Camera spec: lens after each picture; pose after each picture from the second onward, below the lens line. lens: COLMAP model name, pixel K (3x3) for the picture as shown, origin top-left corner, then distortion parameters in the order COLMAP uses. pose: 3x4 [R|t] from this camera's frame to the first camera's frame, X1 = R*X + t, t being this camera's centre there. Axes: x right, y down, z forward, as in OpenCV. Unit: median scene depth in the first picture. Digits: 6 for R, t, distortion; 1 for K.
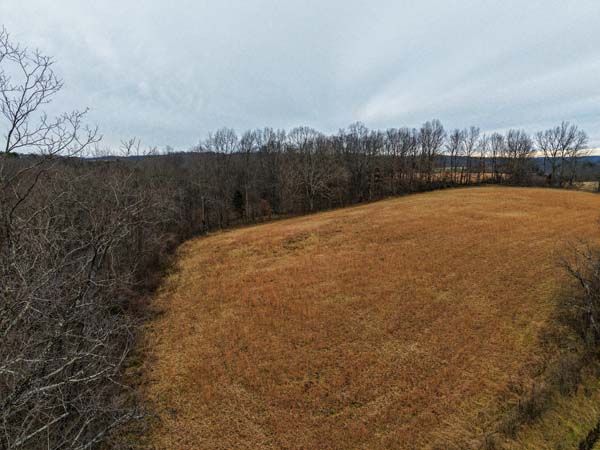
lens RADIAL K [[431.8, 0, 294.1], [0, 431.8, 222.5], [0, 0, 1]] dist [0.030584, -0.028114]
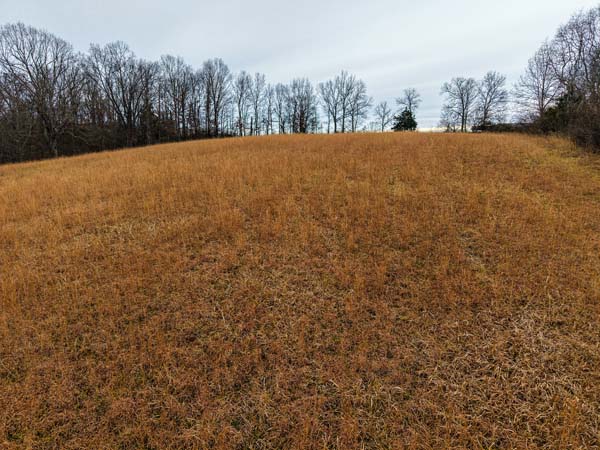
lens RADIAL K [[431.8, 0, 313.9], [0, 431.8, 213.6], [0, 0, 1]] dist [0.030584, -0.028114]
pose [[0.848506, -0.090703, 0.521354, 0.016968], [0.081712, 0.995842, 0.040265, 0.045457], [-0.522838, 0.008436, 0.852390, 0.188655]]
